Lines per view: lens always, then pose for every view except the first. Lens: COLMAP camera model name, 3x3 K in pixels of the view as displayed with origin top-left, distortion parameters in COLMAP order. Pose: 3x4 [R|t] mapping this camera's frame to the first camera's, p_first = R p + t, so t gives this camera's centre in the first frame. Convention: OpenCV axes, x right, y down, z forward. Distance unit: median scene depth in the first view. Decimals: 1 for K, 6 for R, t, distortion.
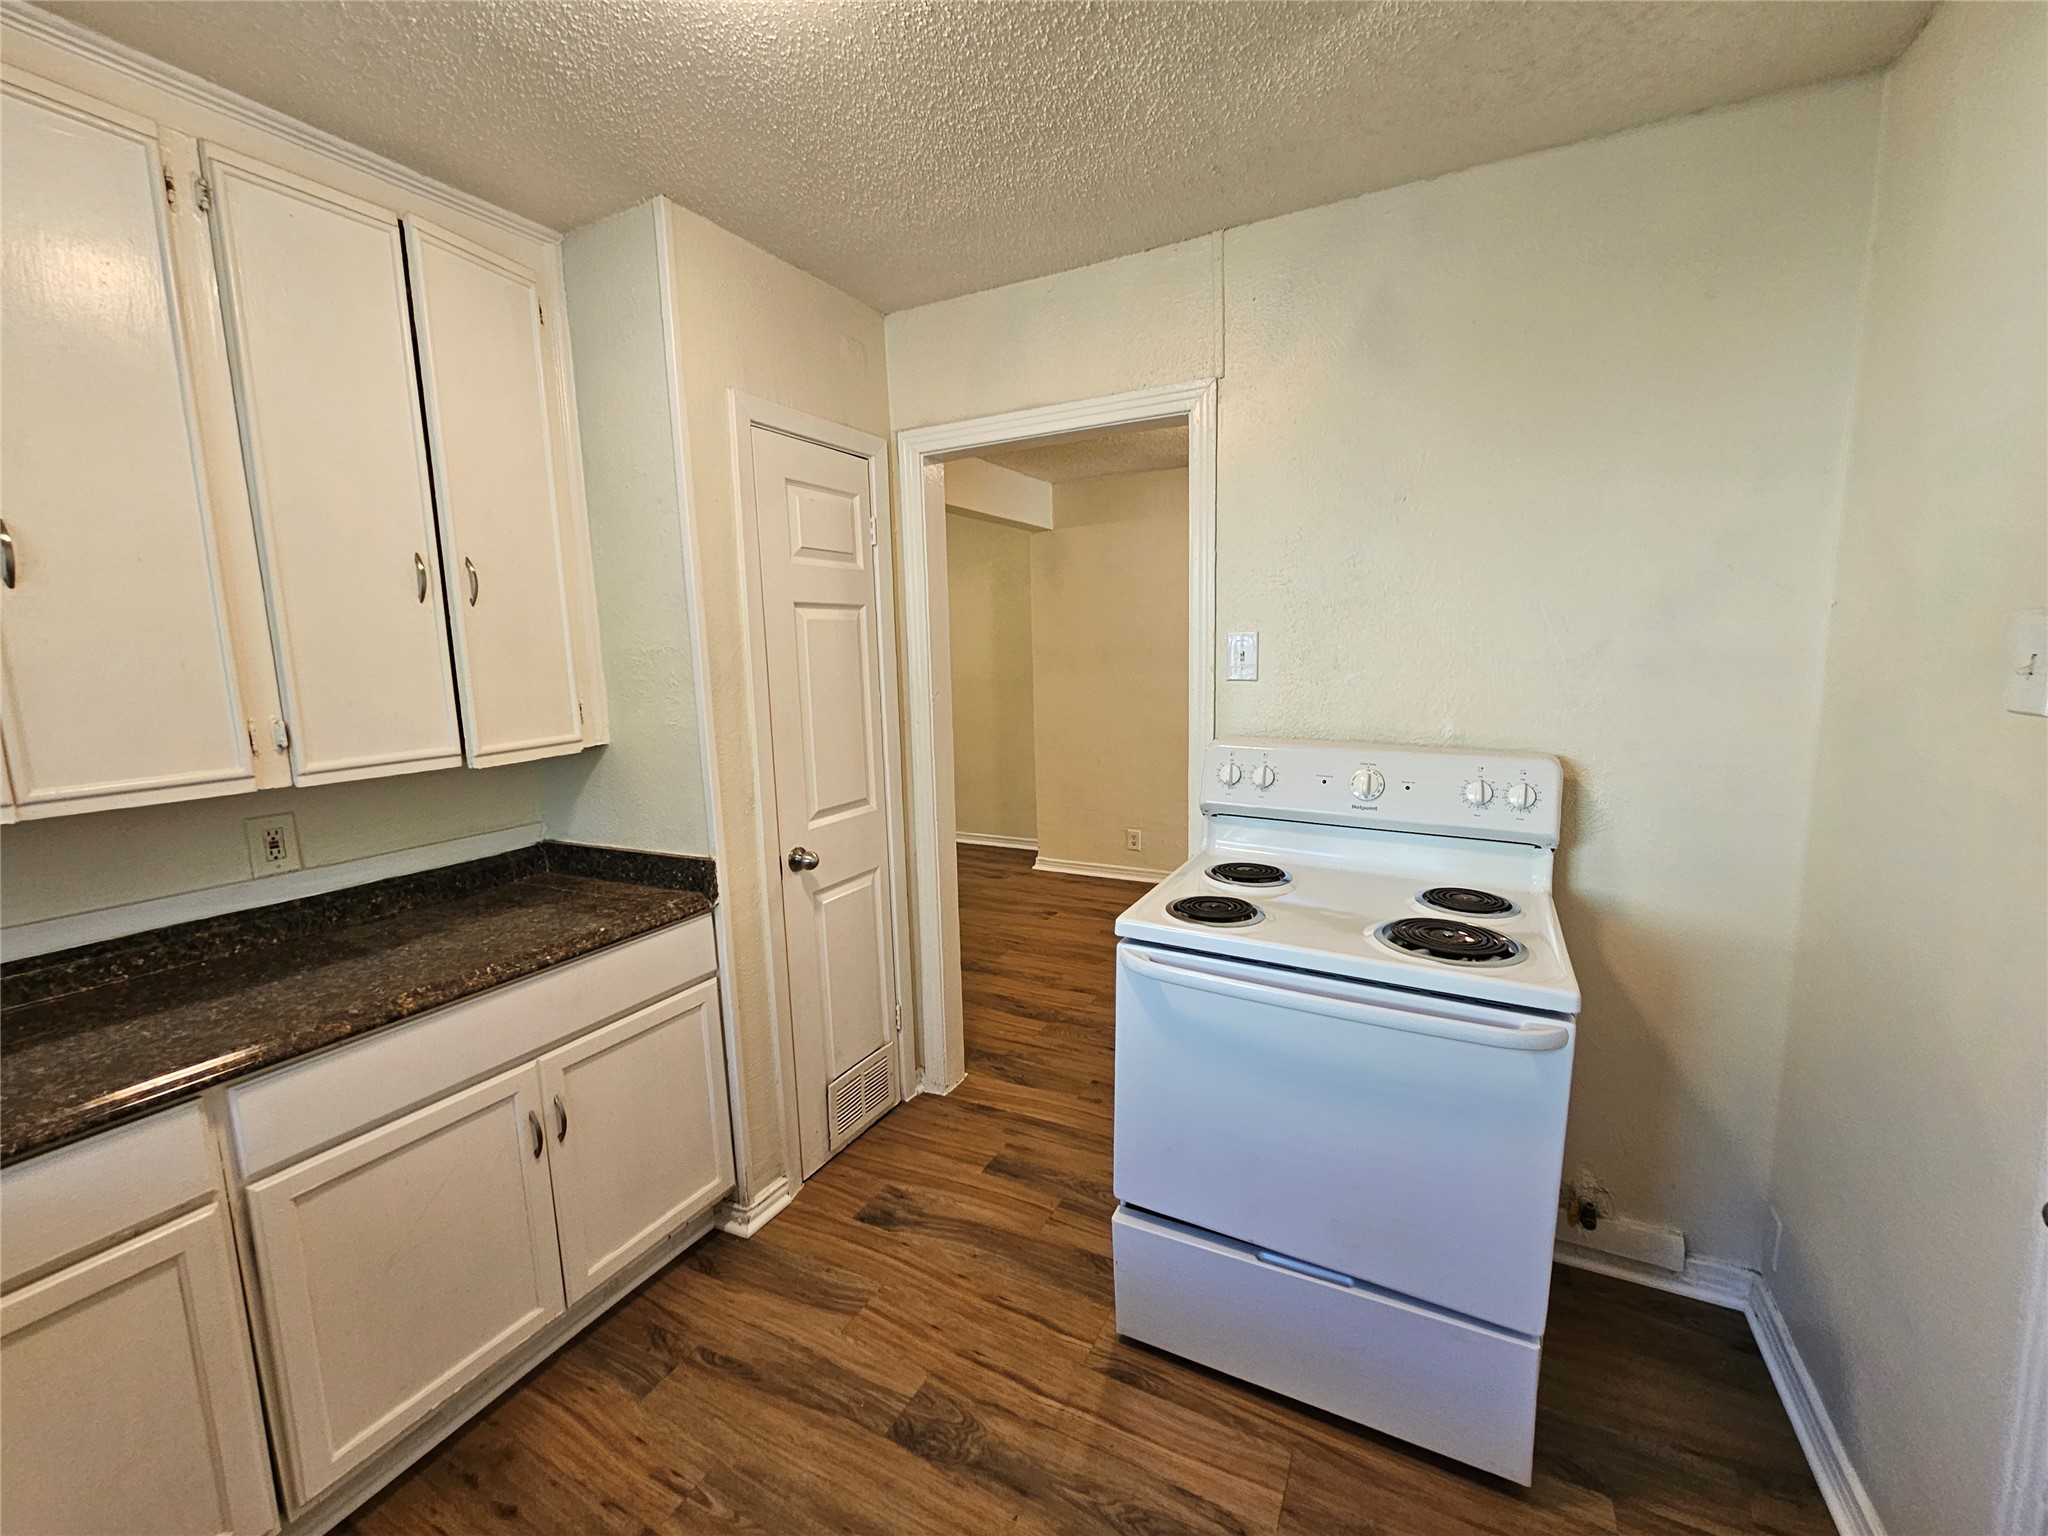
lens RADIAL K [[833.8, 0, 1038.5], [0, 833.8, 767.5], [0, 0, 1]] dist [-0.001295, 0.000498]
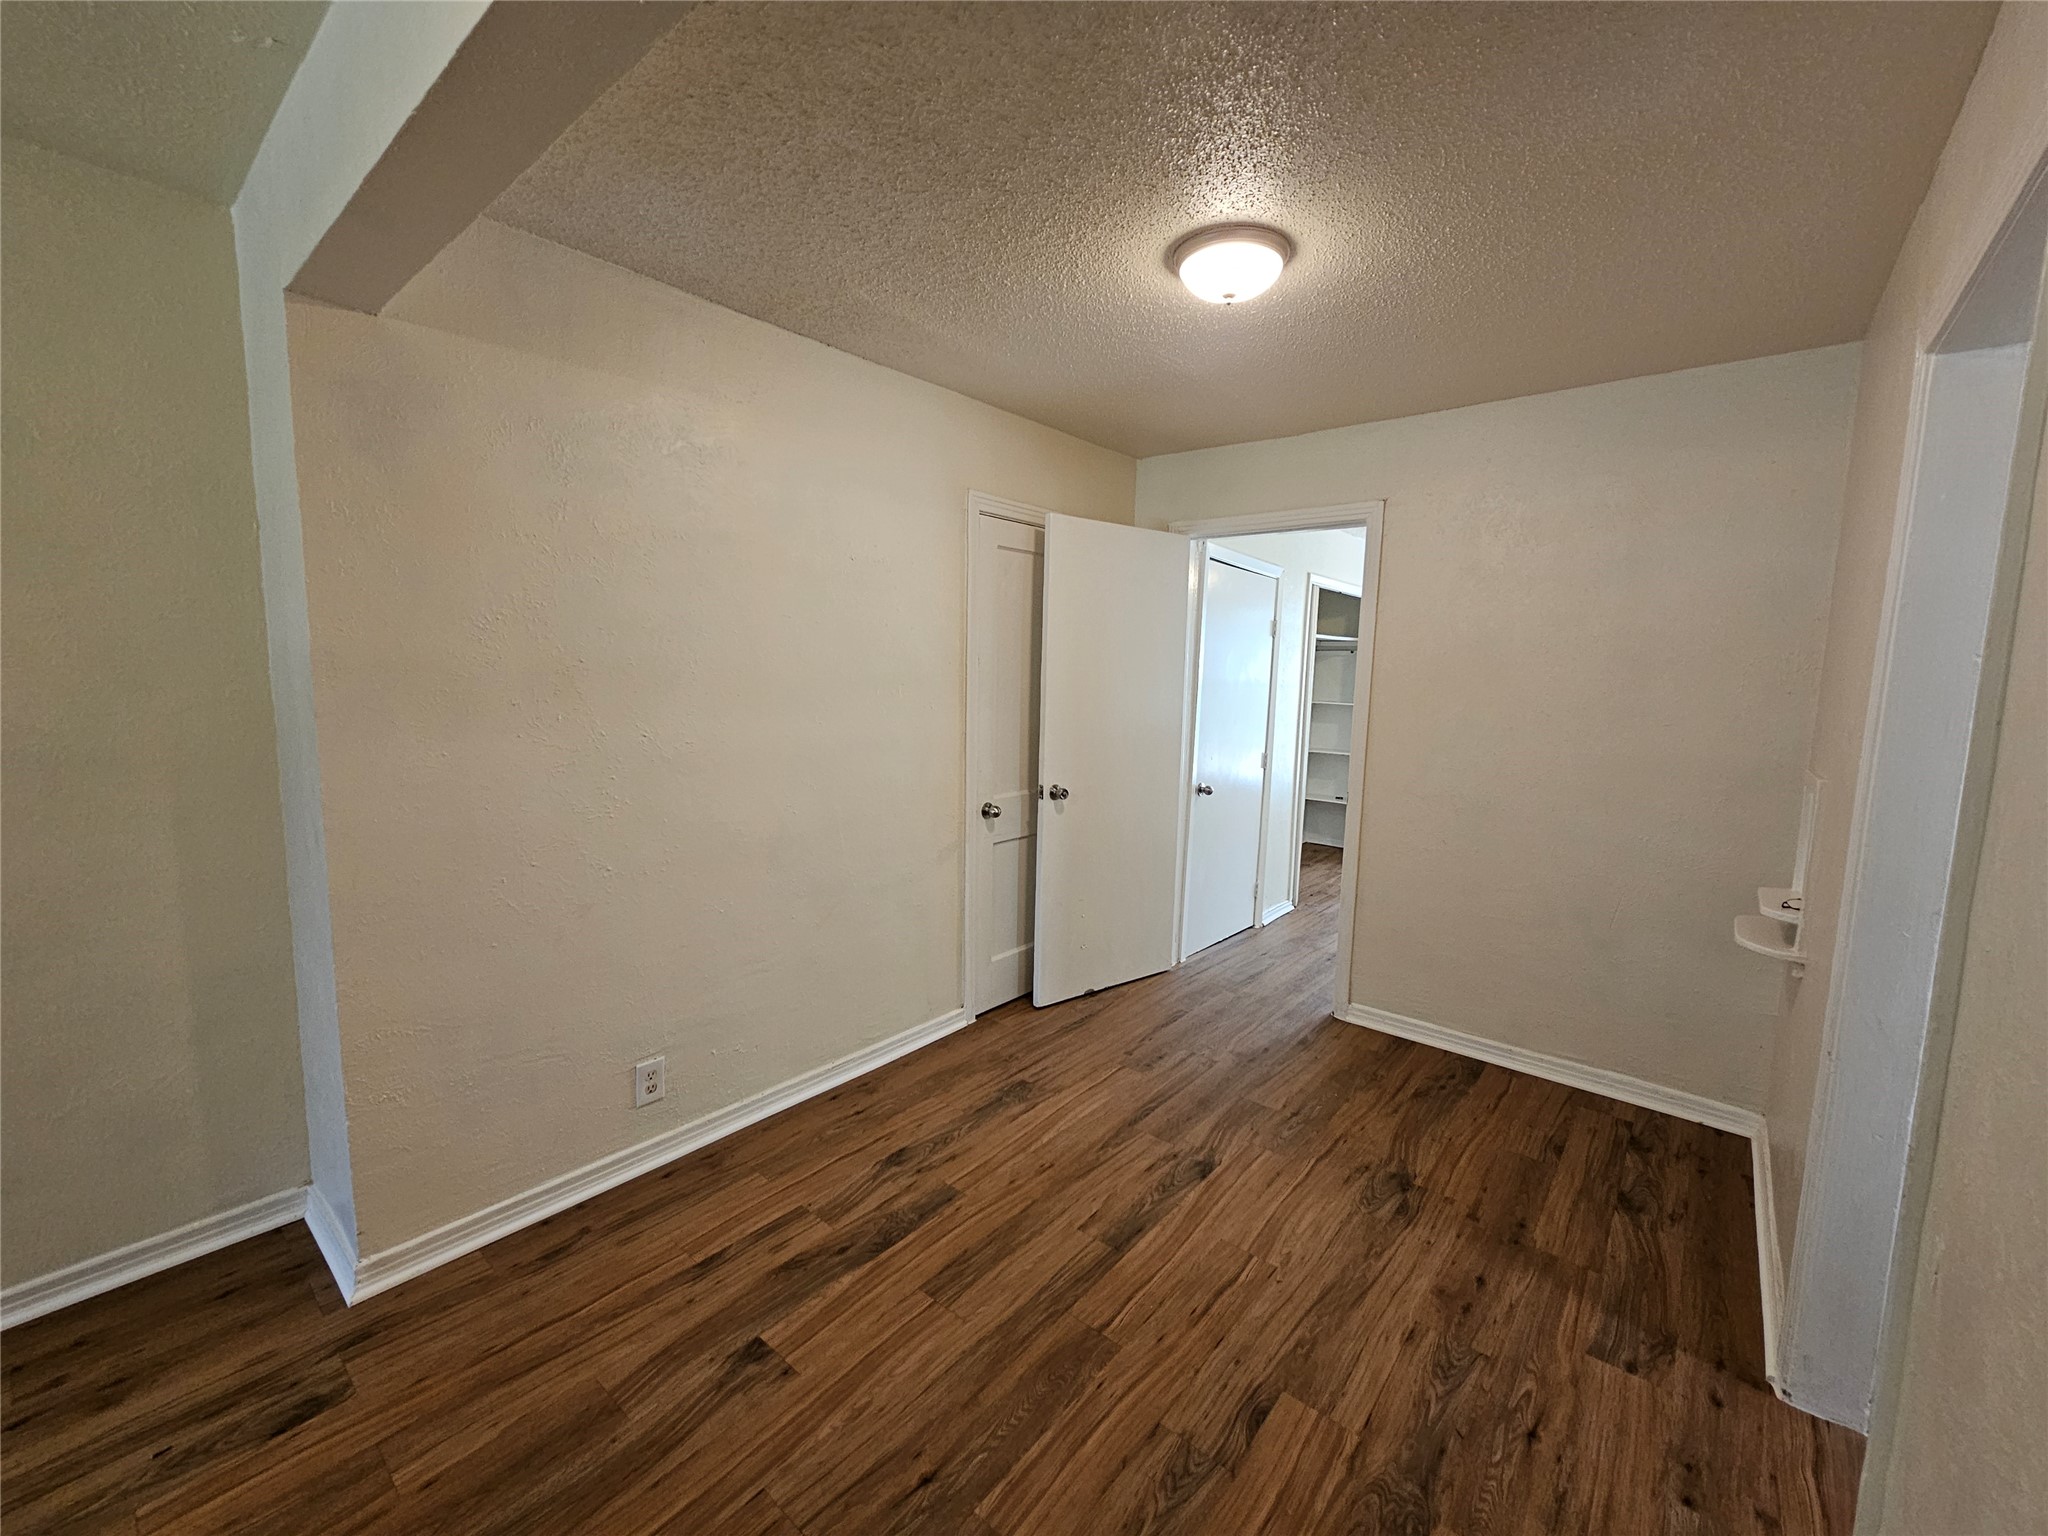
lens RADIAL K [[833.8, 0, 1029.7], [0, 833.8, 758.9], [0, 0, 1]] dist [-0.001295, 0.000498]
pose [[0.219661, -0.075540, 0.972647, -0.393274], [0.110949, 0.992464, 0.052023, -0.130028], [-0.969247, 0.096487, 0.226387, 0.967894]]
